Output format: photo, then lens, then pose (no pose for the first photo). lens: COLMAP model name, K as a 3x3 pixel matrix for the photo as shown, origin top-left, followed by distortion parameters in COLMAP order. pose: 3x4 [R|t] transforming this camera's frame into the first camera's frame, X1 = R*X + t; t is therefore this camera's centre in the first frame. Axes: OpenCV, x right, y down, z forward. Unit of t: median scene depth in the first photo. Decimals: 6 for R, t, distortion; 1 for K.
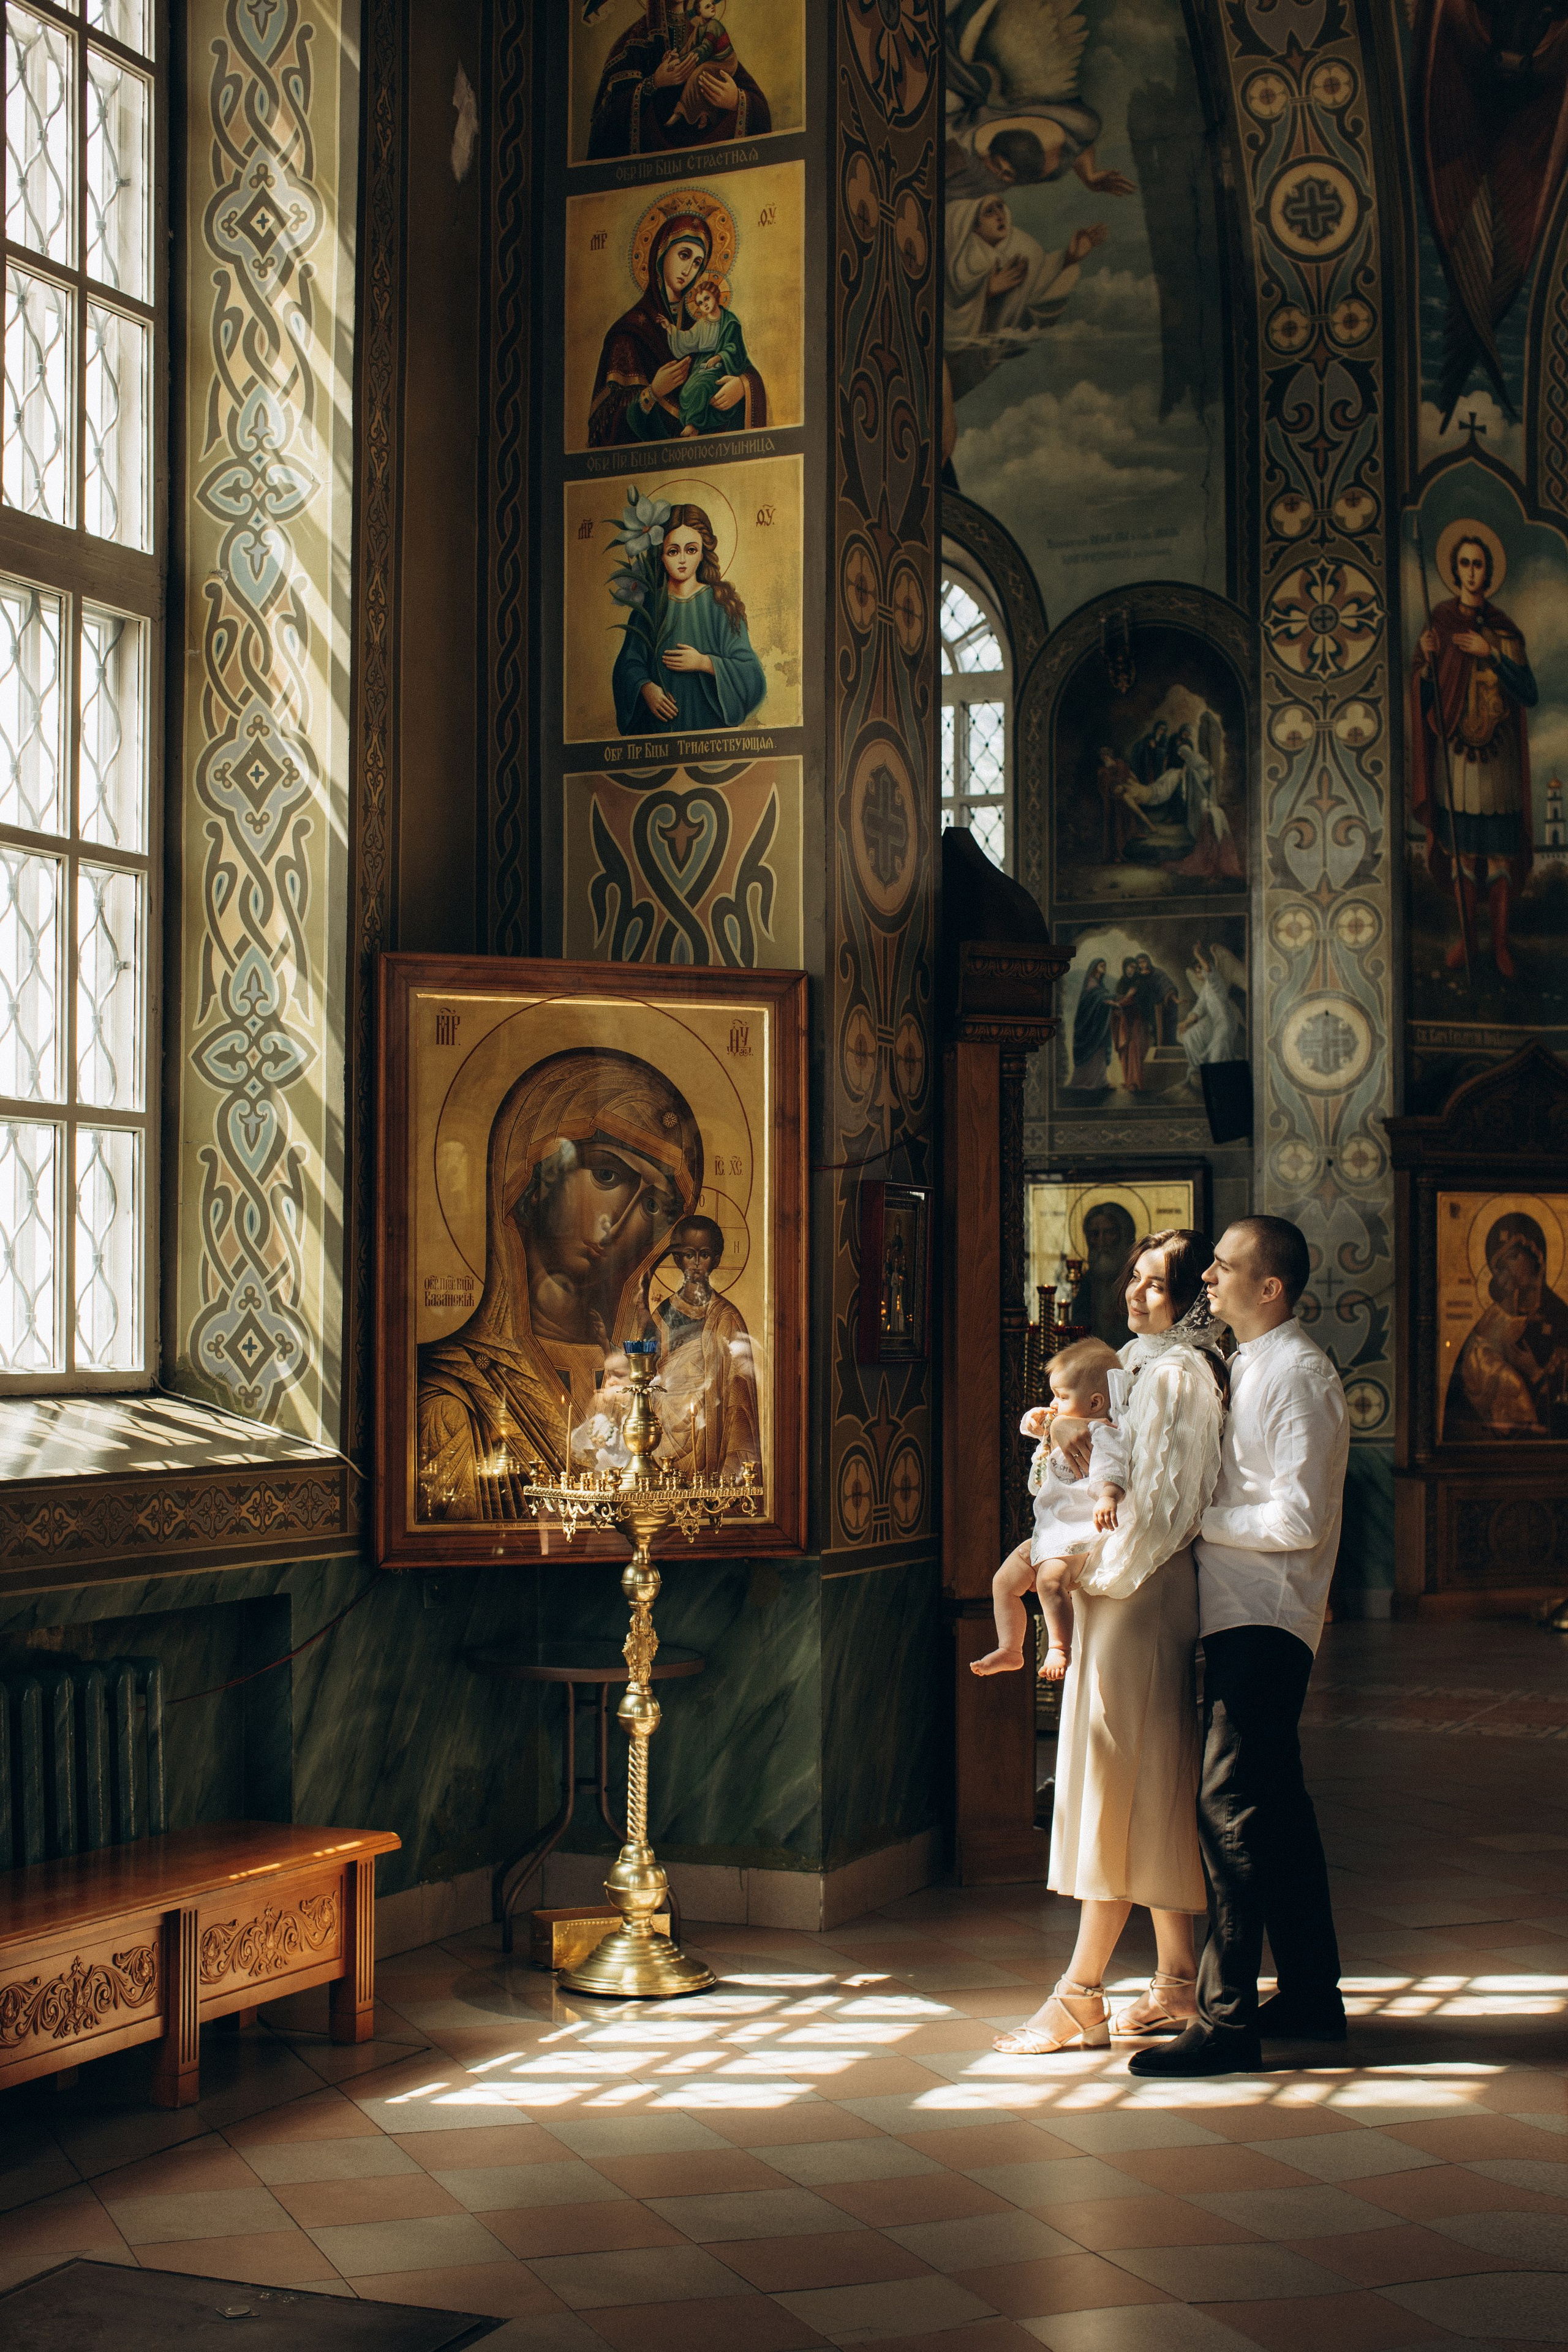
lens RADIAL K [[3375.2, 0, 776.4], [0, 3375.2, 1179.5], [0, 0, 1]] dist [-0.176459, 0.370603]
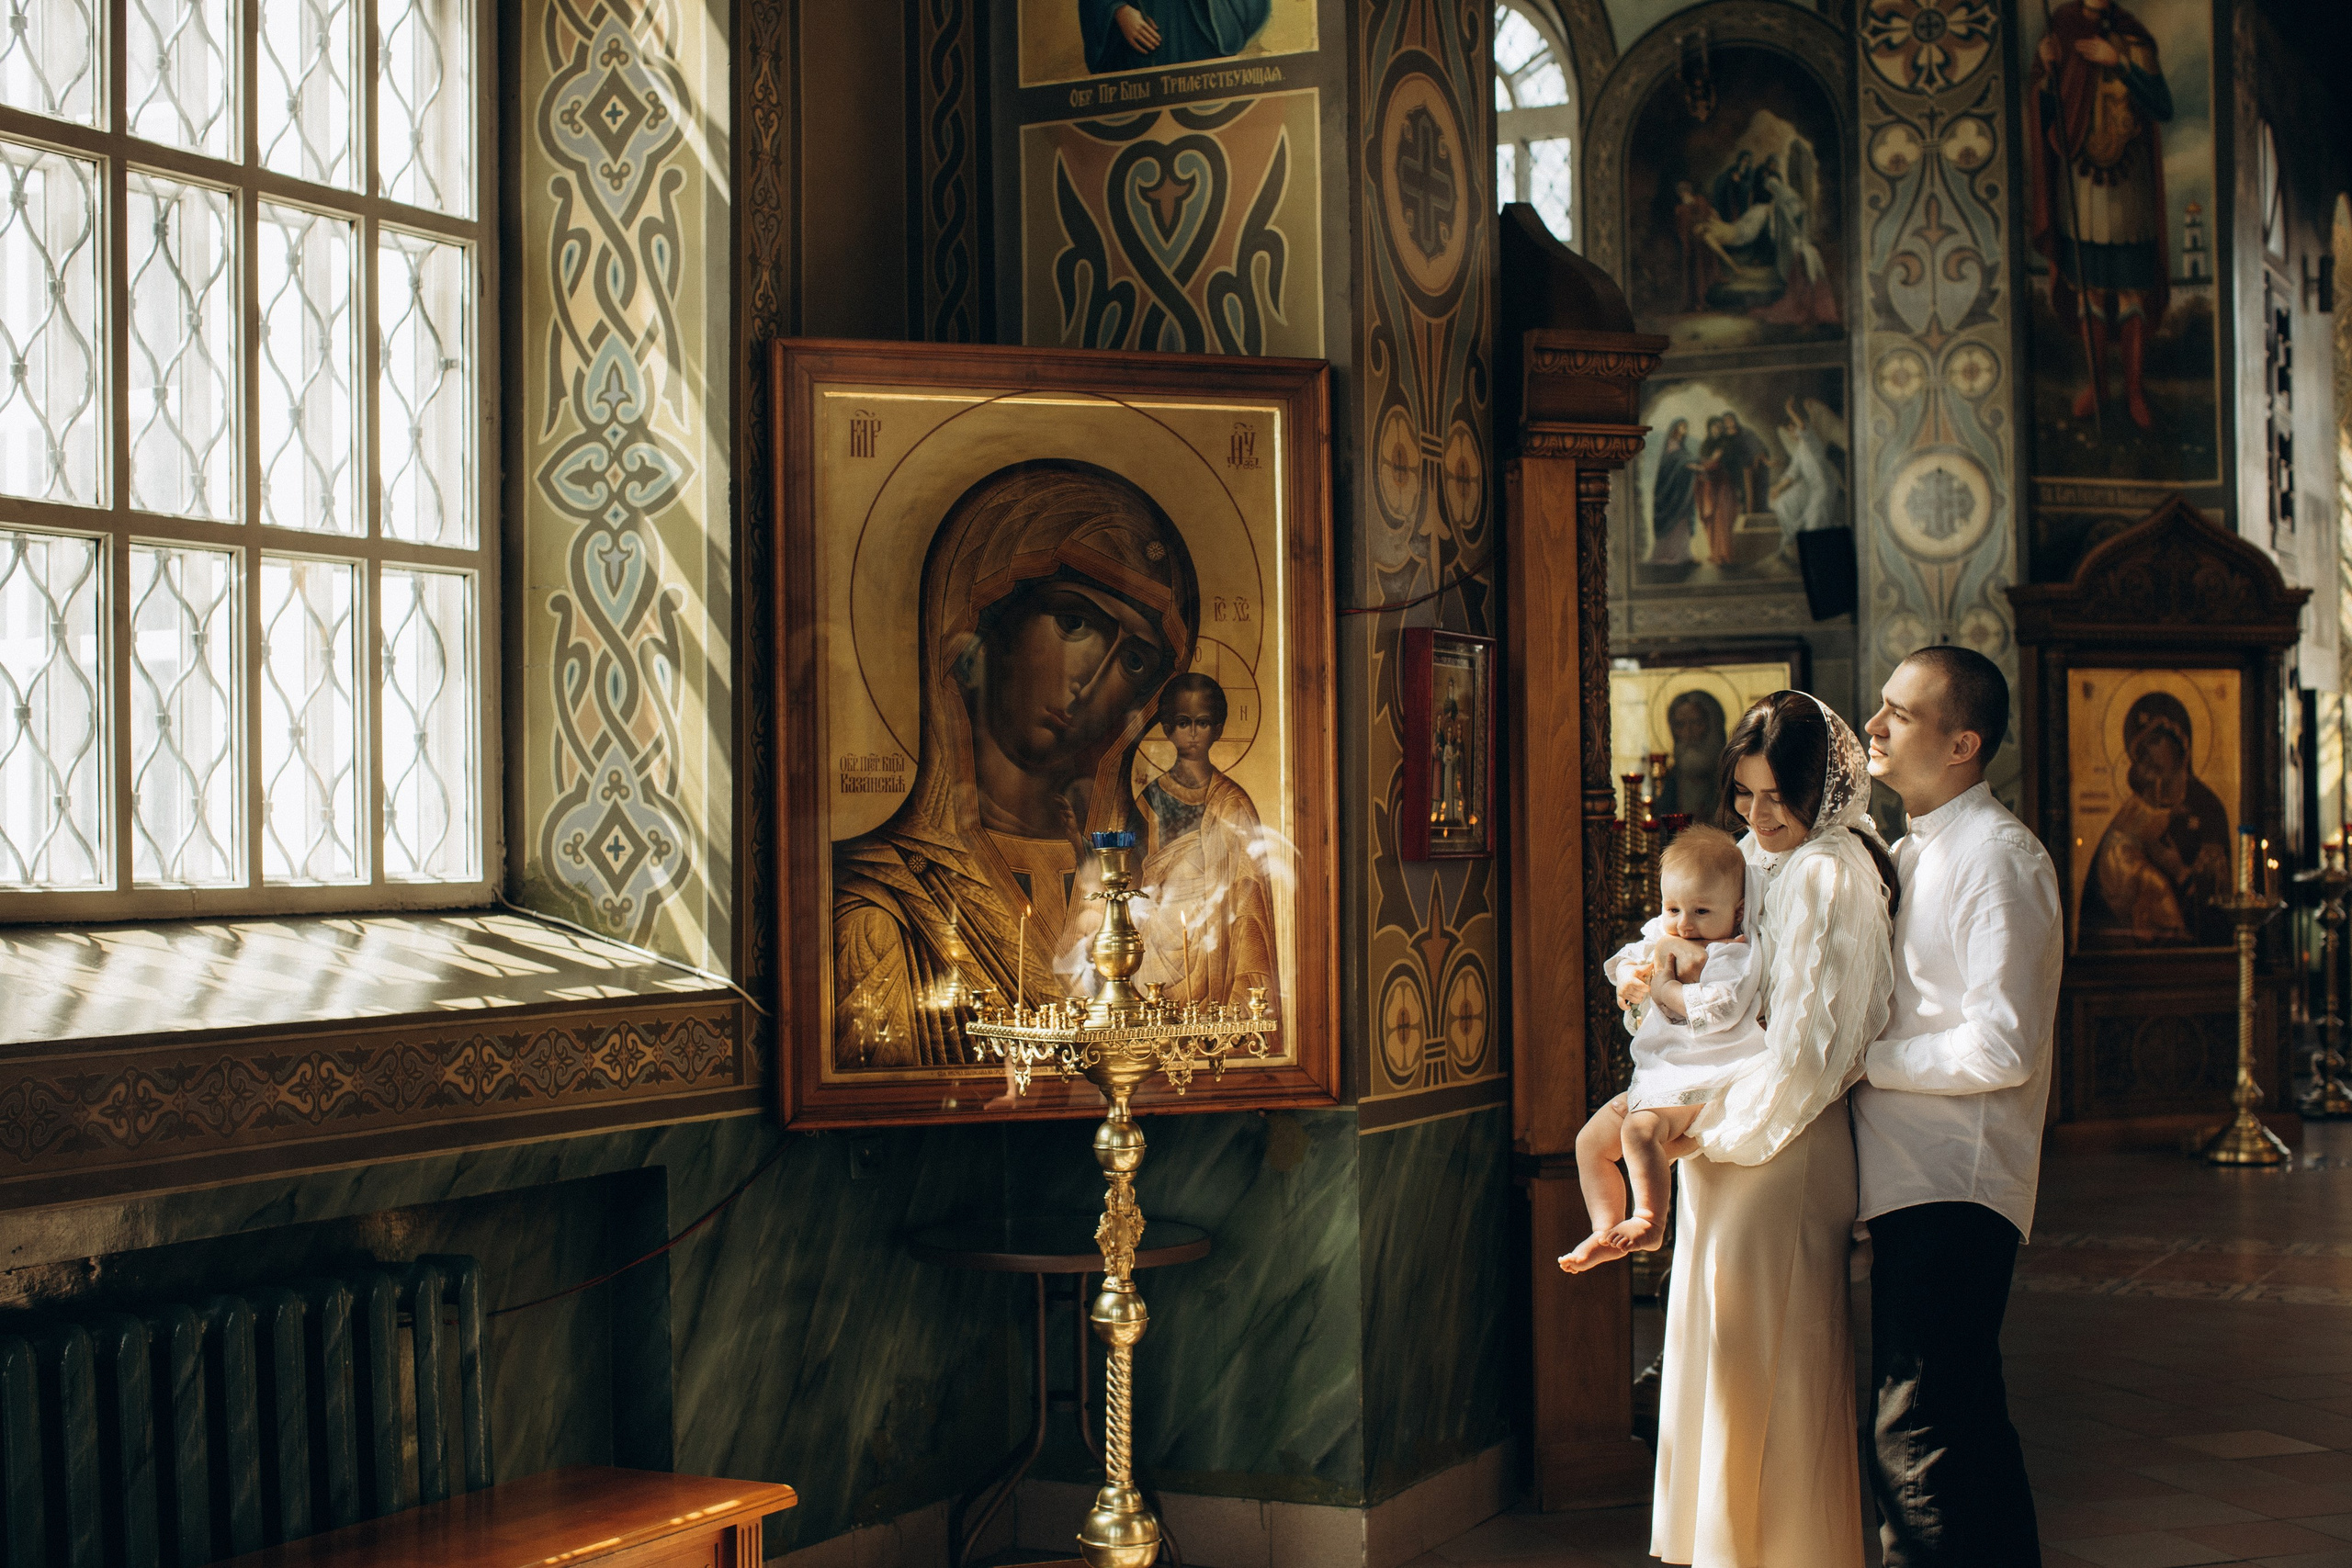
lens RADIAL K [[3374.9, 0, 1180.9], [0, 3374.9, 770.2], [0, 0, 1]] dist [-0.176459, 0.370603]
pose [[0.998685, -0.015382, -0.048909, 0.011754], [0.016395, 0.999658, 0.020368, 0.017192], [0.048579, -0.021144, 0.998596, 0.218438]]
